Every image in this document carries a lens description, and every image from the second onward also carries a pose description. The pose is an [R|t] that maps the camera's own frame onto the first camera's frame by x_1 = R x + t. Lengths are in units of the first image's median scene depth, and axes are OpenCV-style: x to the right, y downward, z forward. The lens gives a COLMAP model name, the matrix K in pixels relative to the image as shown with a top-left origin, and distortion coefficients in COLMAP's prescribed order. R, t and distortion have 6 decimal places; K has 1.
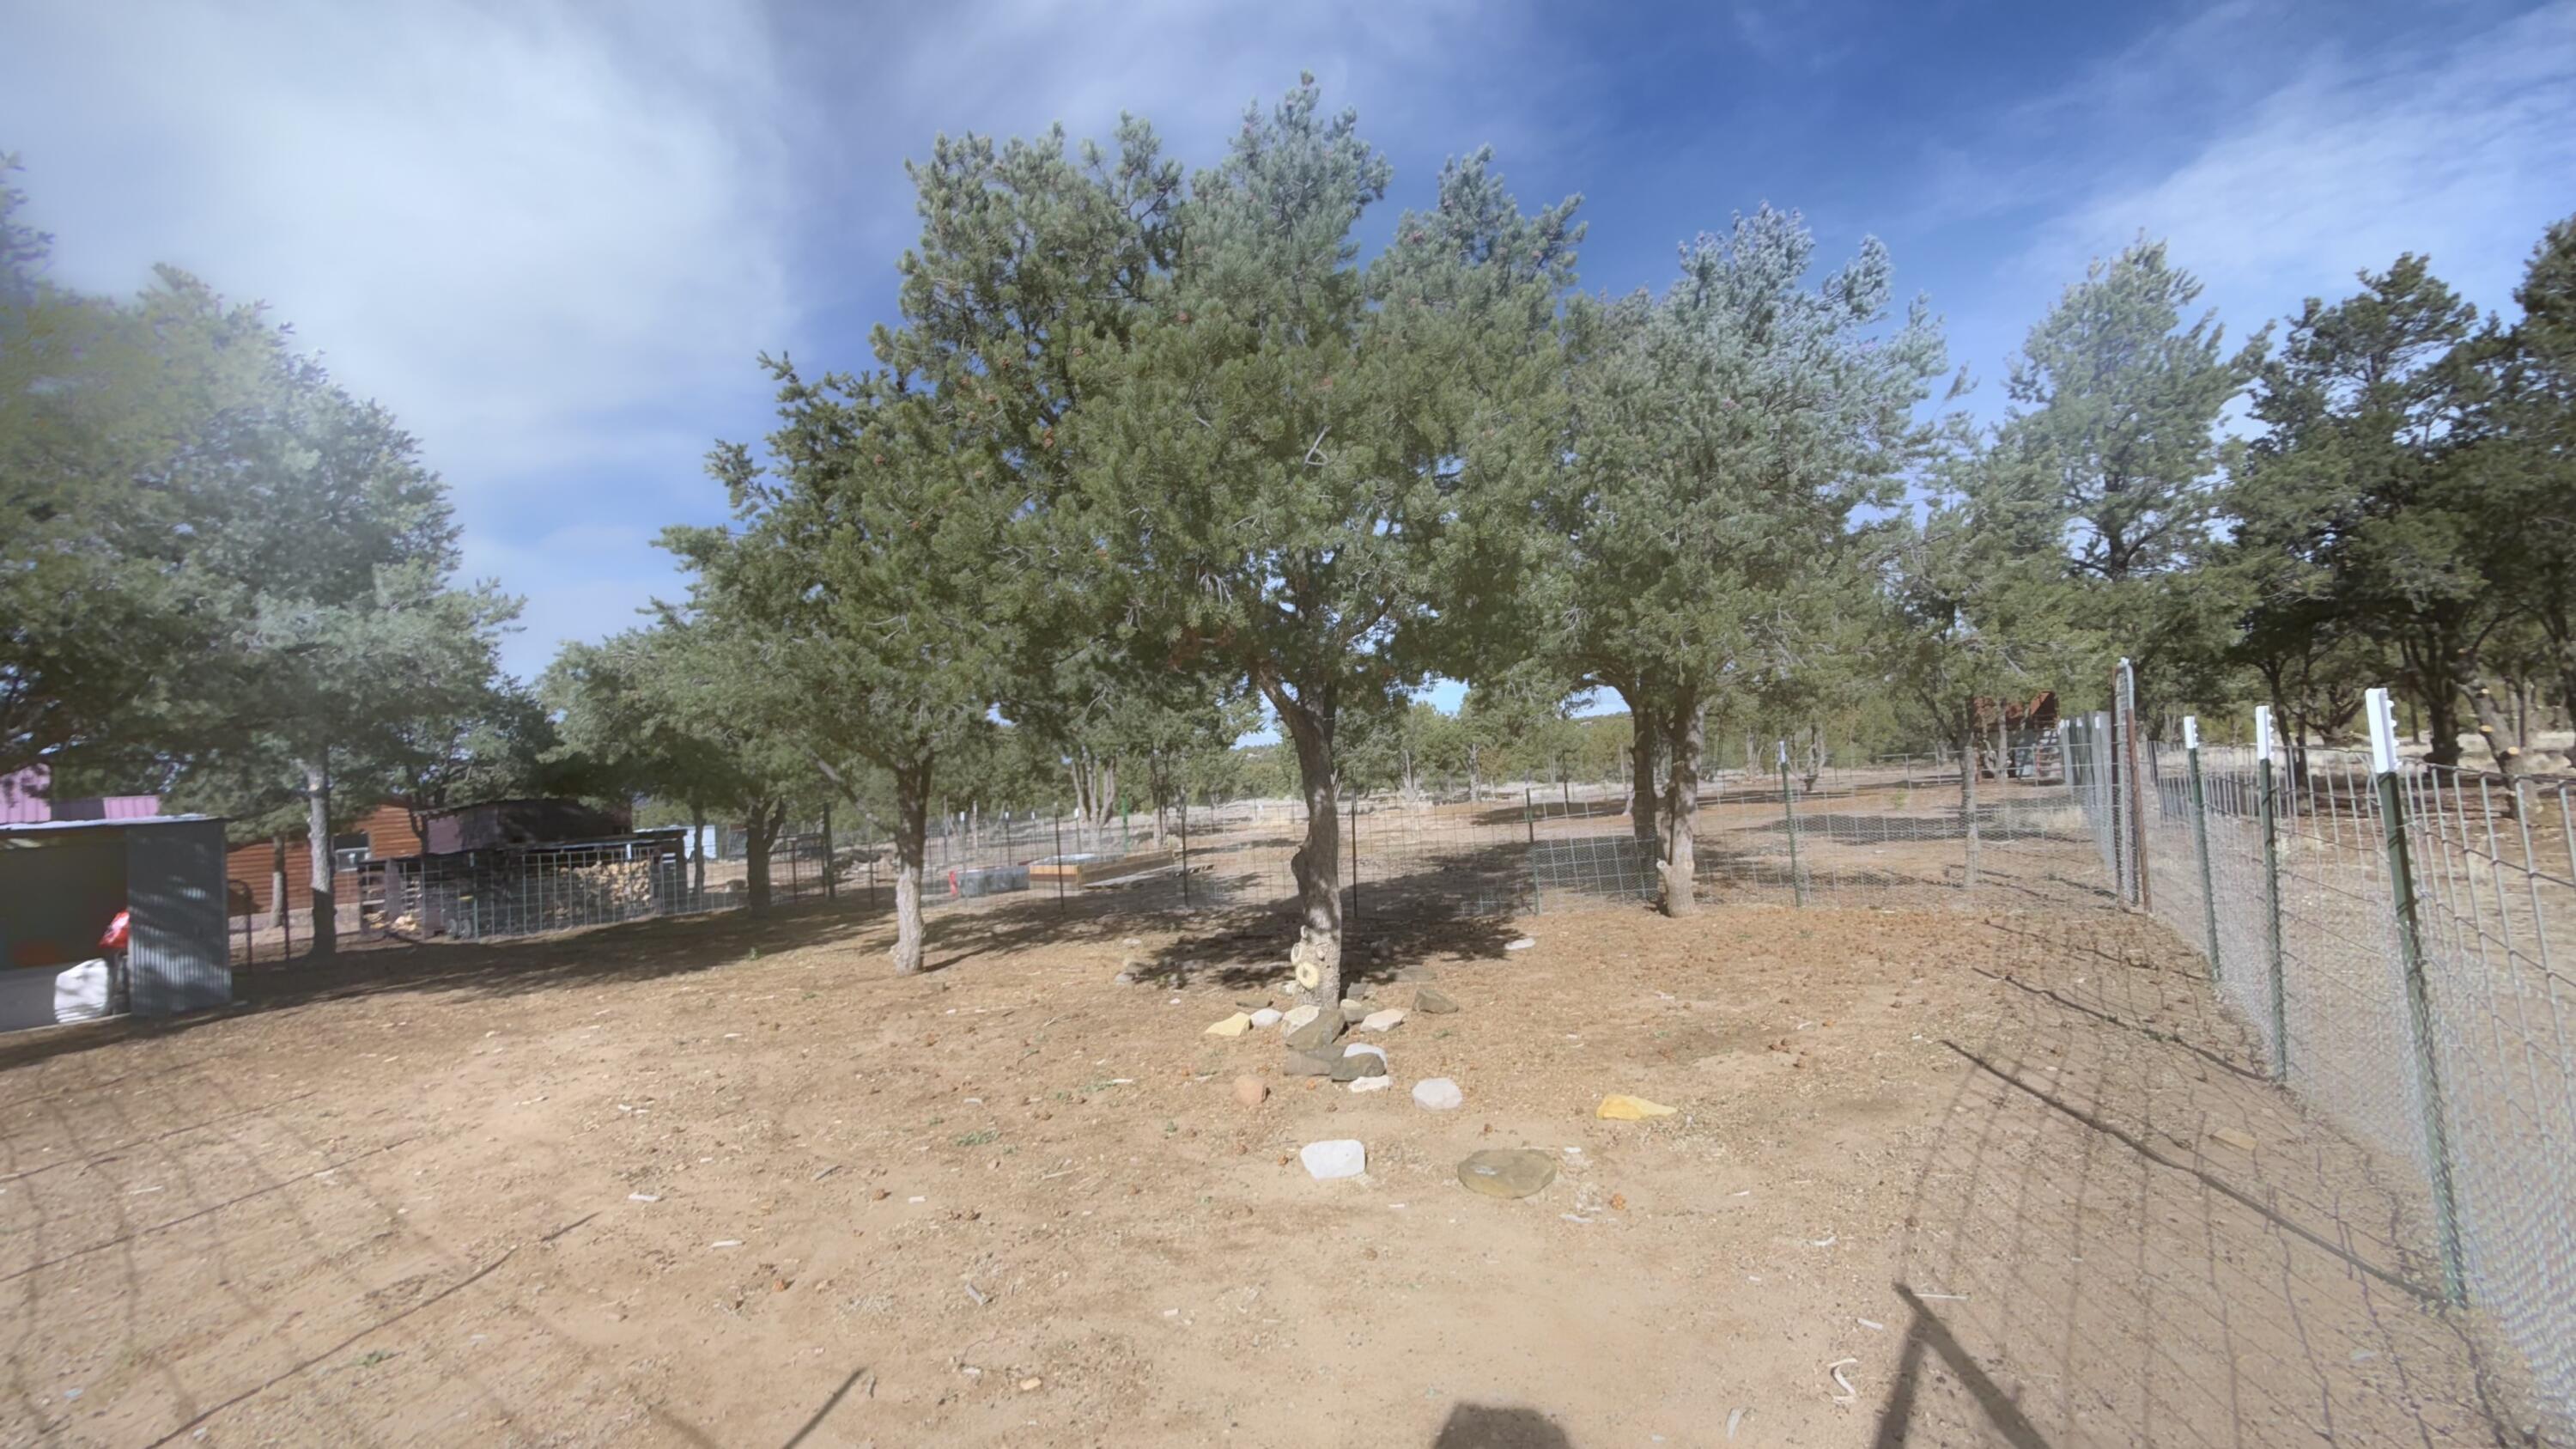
lens RADIAL K [[1027.3, 0, 1284.8], [0, 1027.3, 732.1], [0, 0, 1]] dist [0.002459, -0.000472]
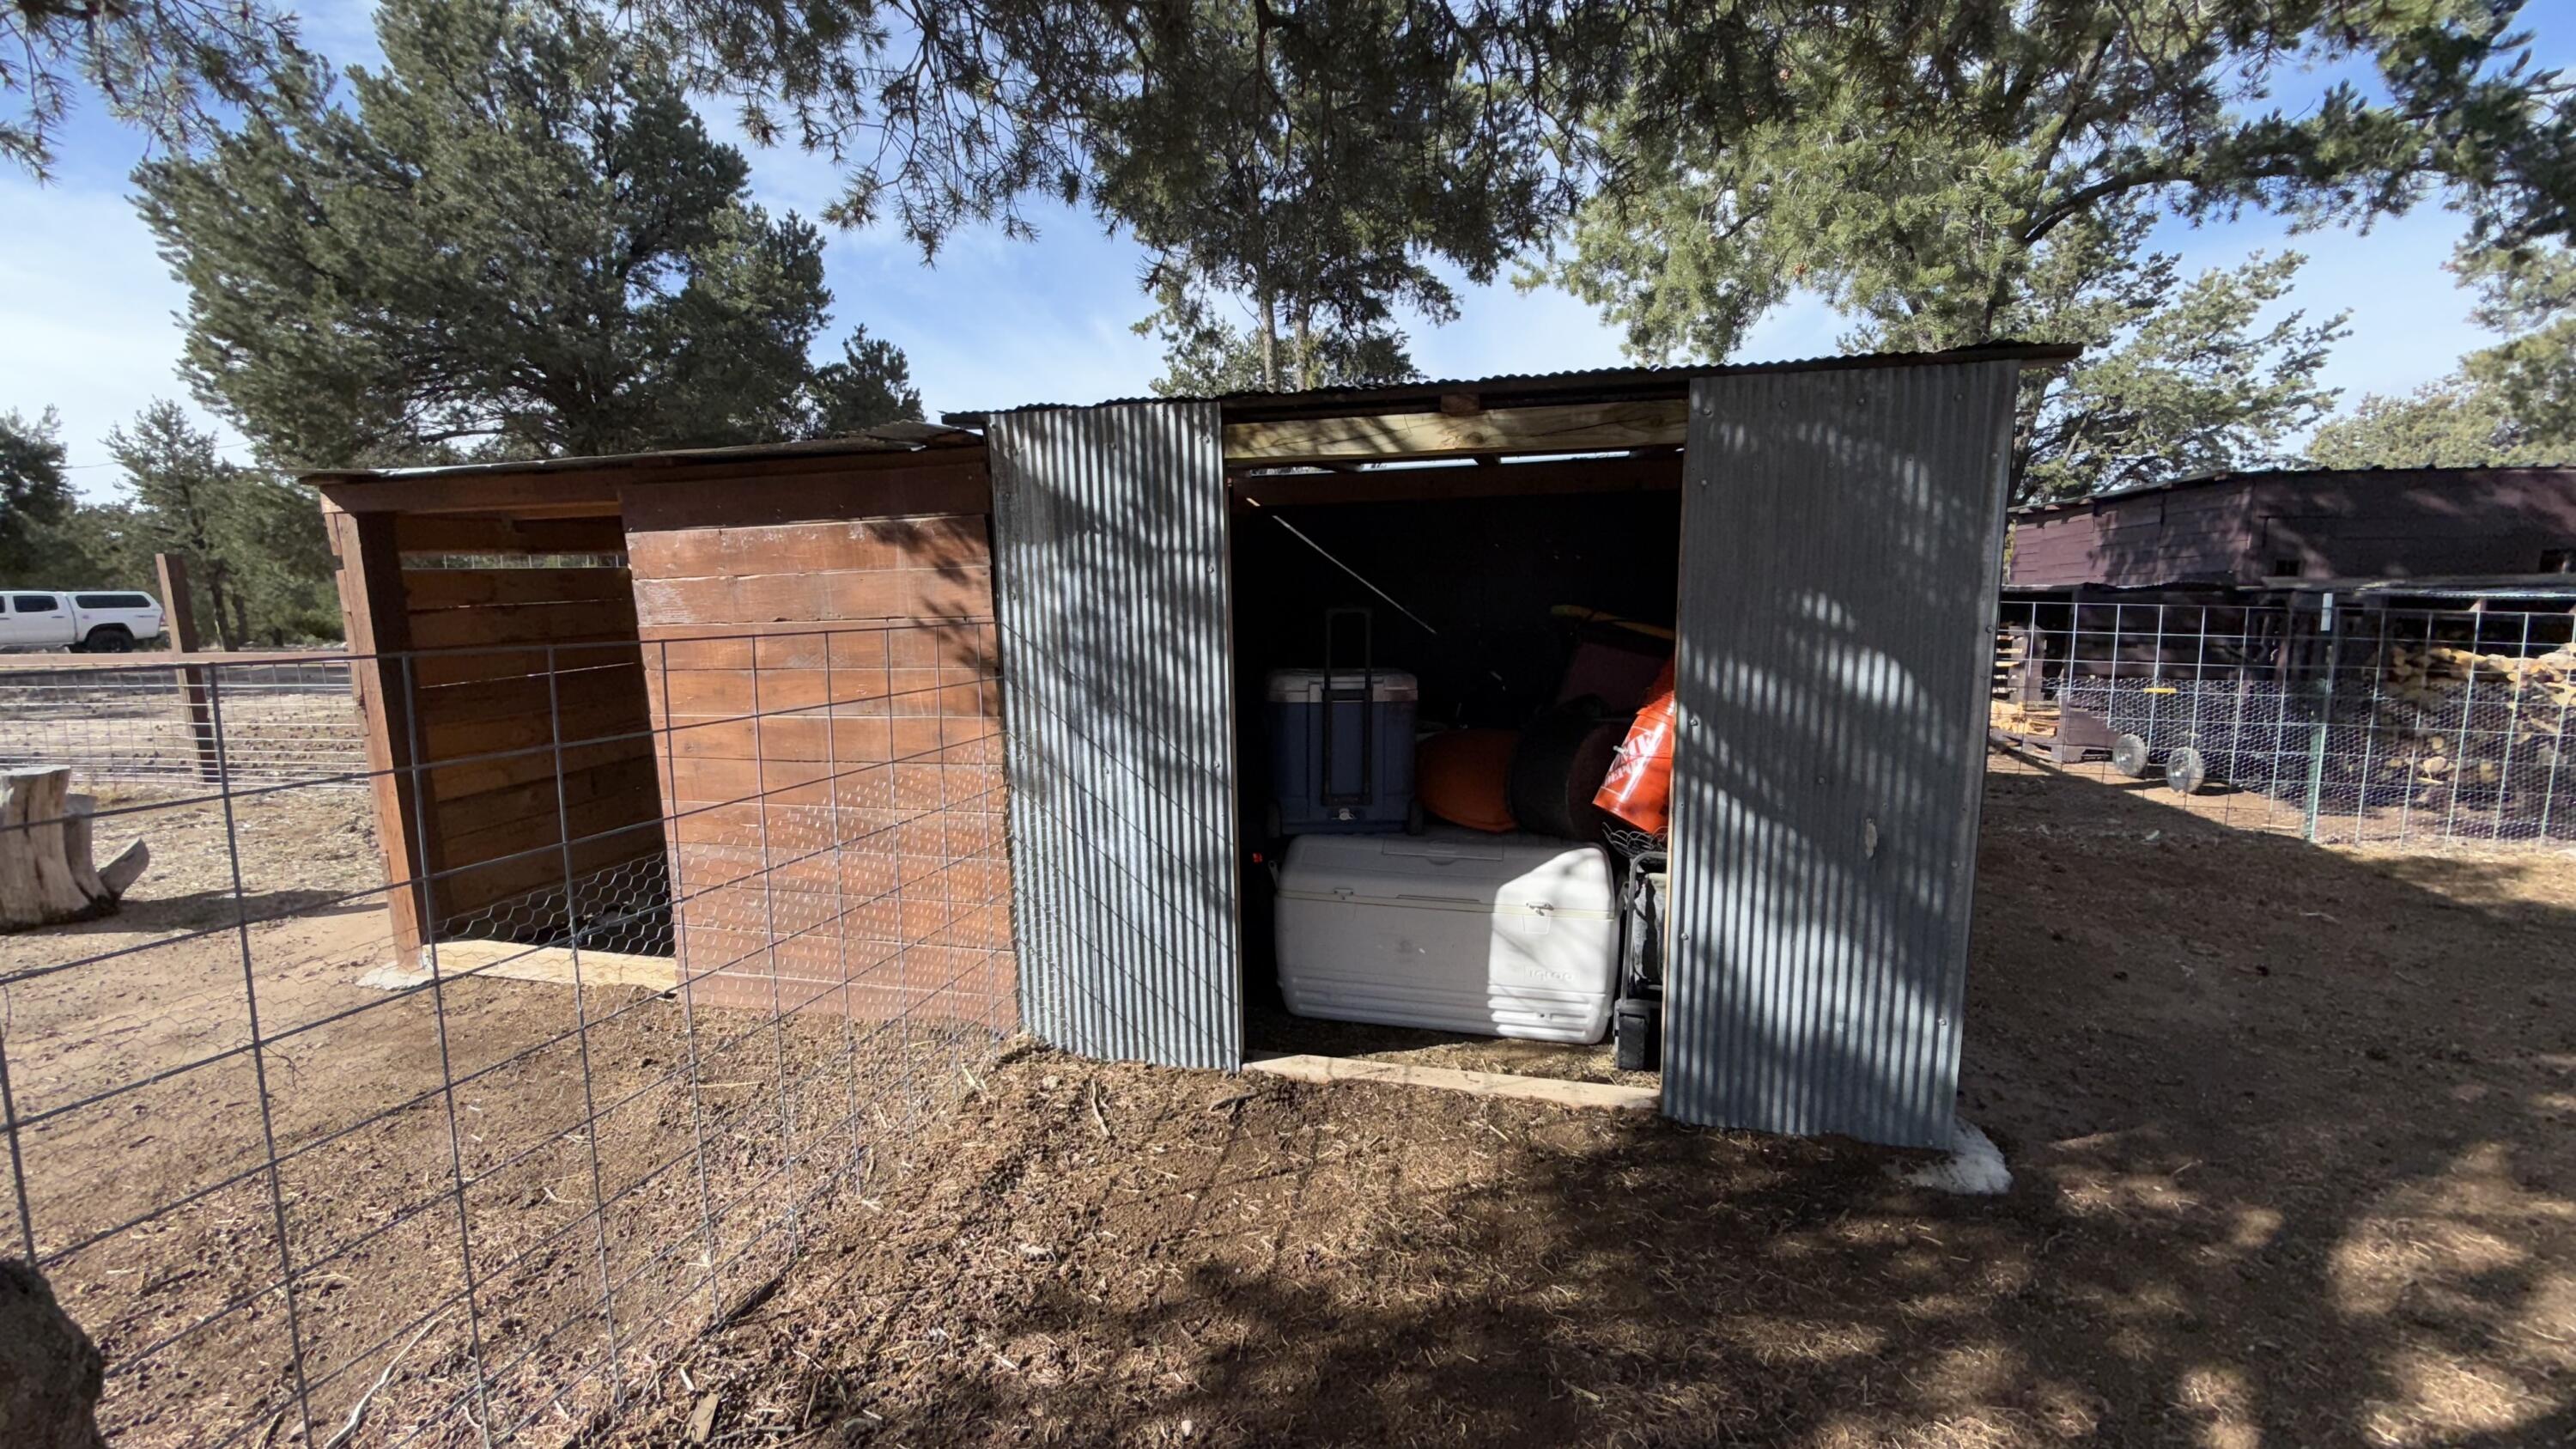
lens RADIAL K [[1027.3, 0, 1294.1], [0, 1027.3, 726.7], [0, 0, 1]] dist [0.002459, -0.000472]
pose [[0.393209, 0.206386, -0.895986, -1.268293], [0.016282, 0.972766, 0.231218, 0.155926], [0.919305, -0.105505, 0.379140, 1.111659]]
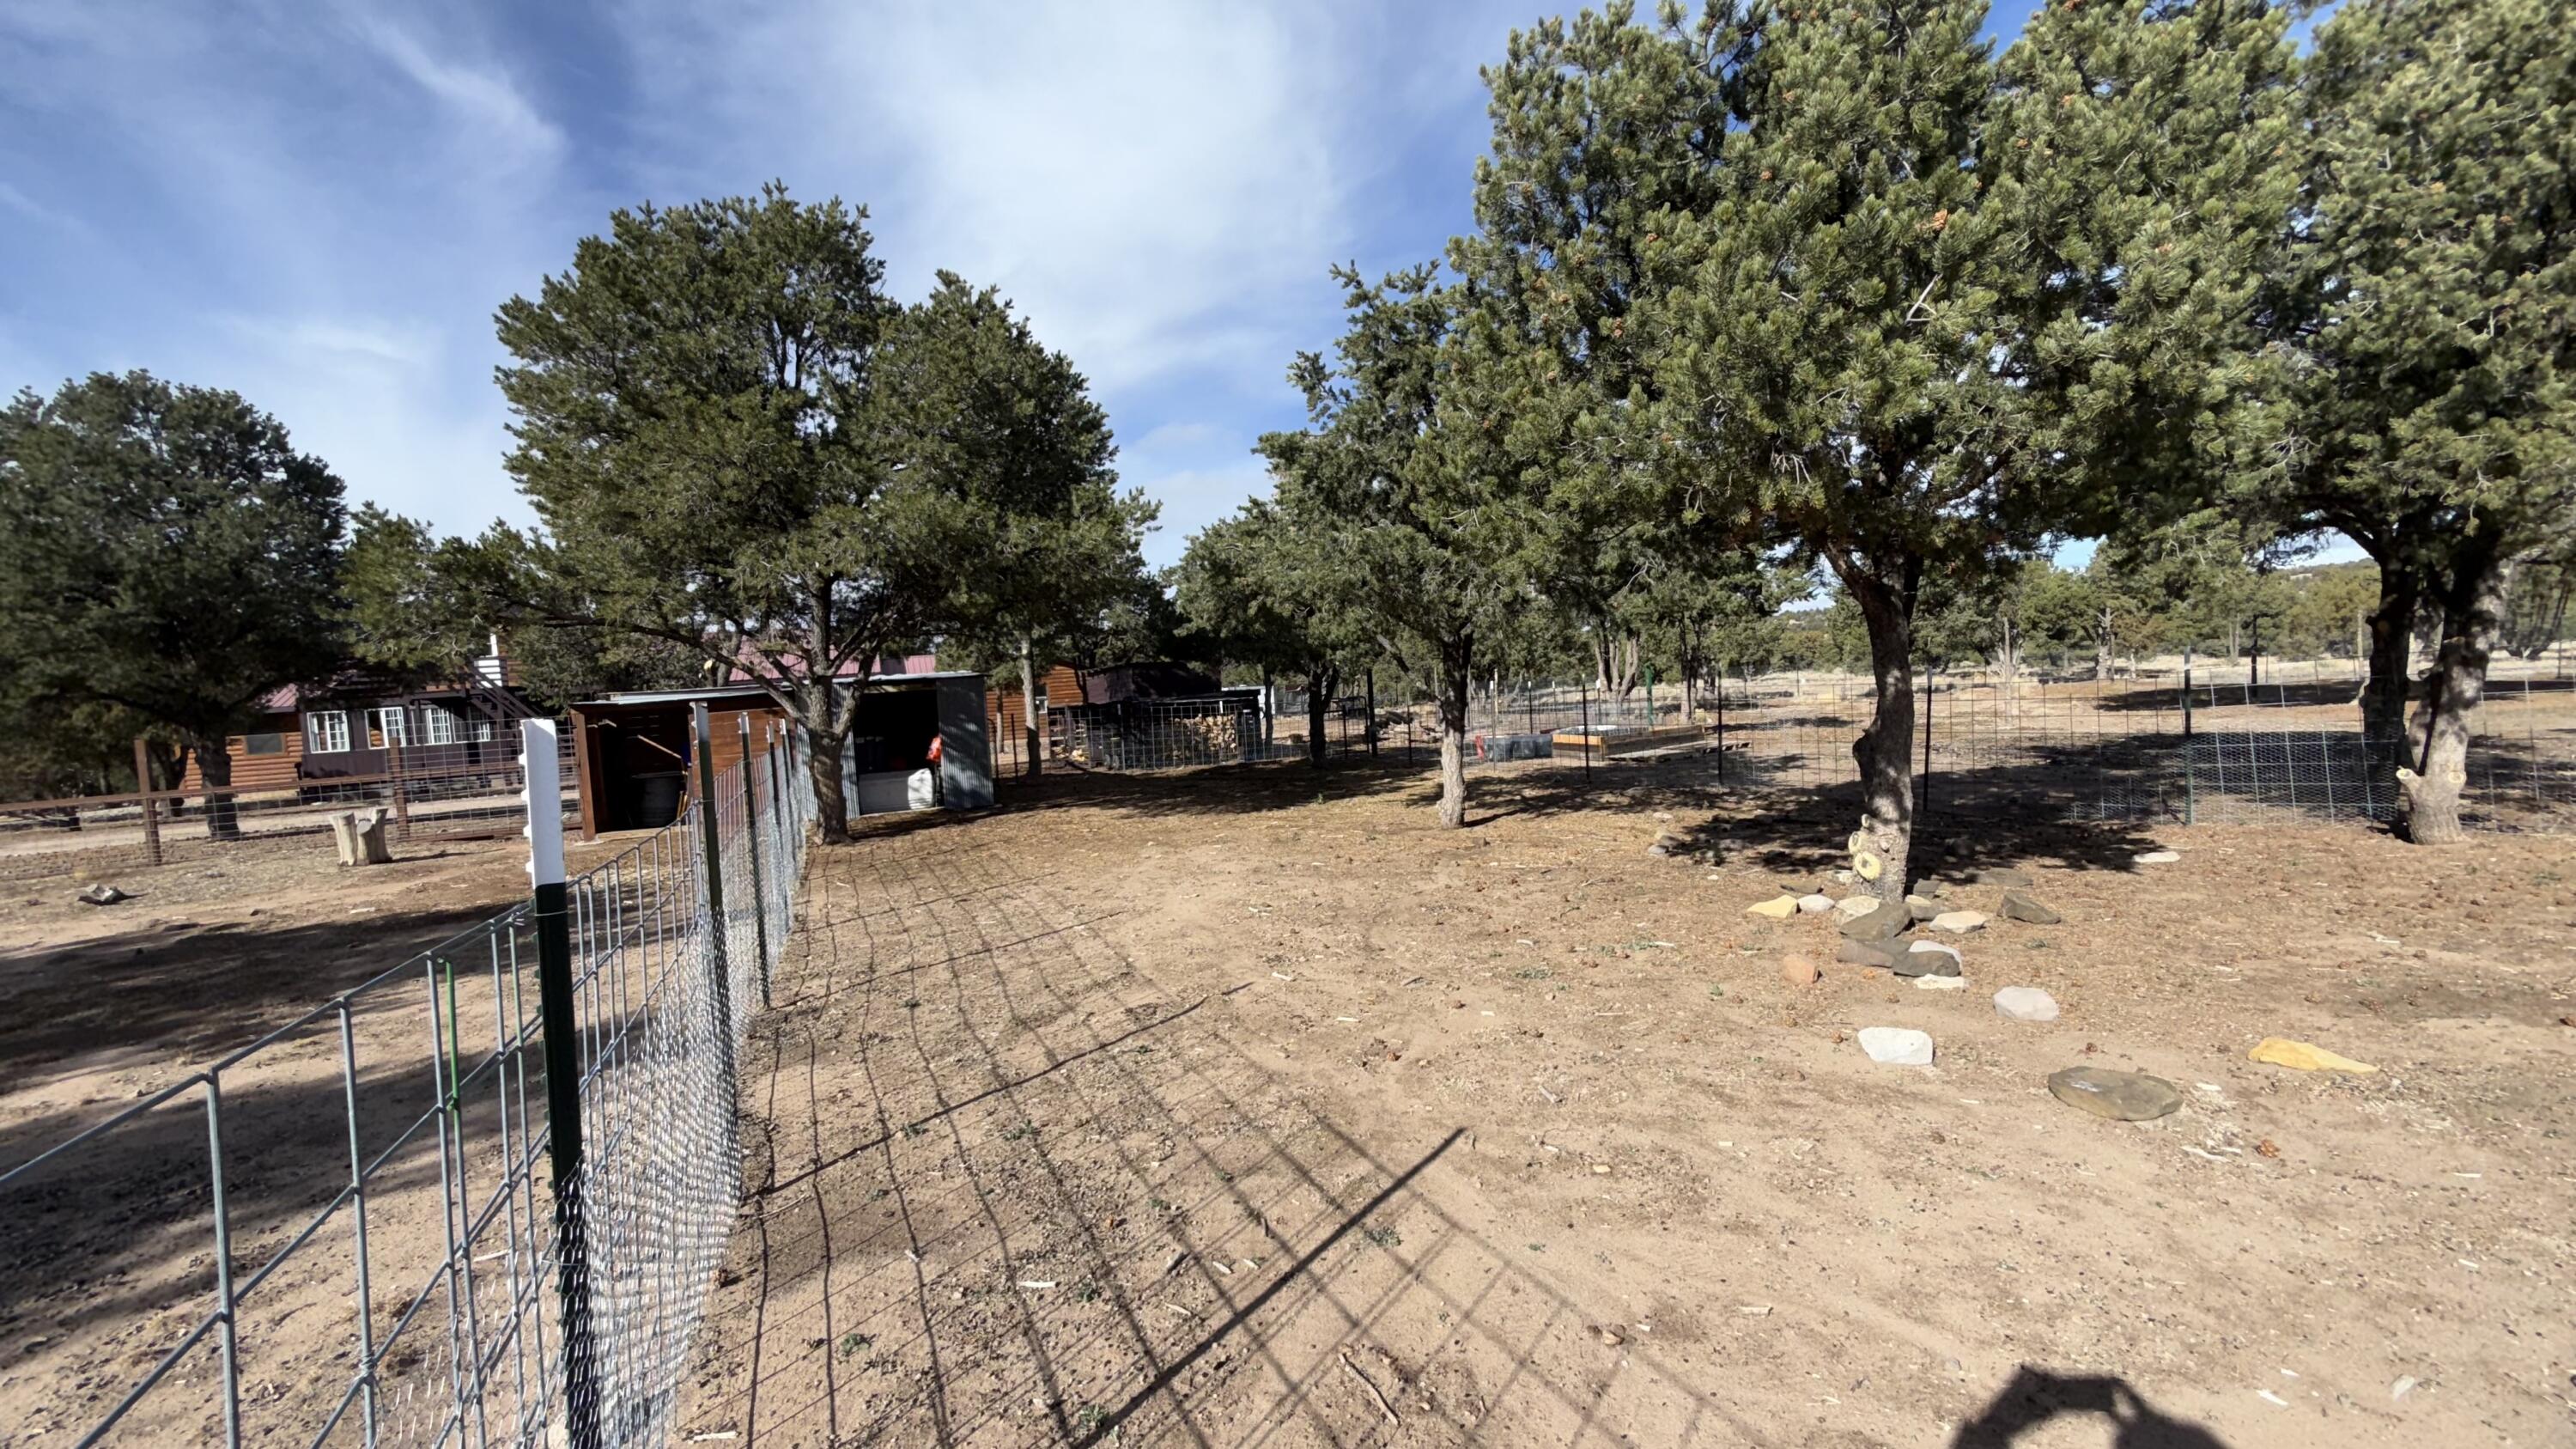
lens RADIAL K [[1027.3, 0, 1294.3], [0, 1027.3, 737.7], [0, 0, 1]] dist [0.002459, -0.000472]
pose [[0.885362, 0.048050, -0.462413, -0.011371], [0.014096, 0.991413, 0.130010, -0.009863], [0.464689, -0.121624, 0.877081, -0.055059]]
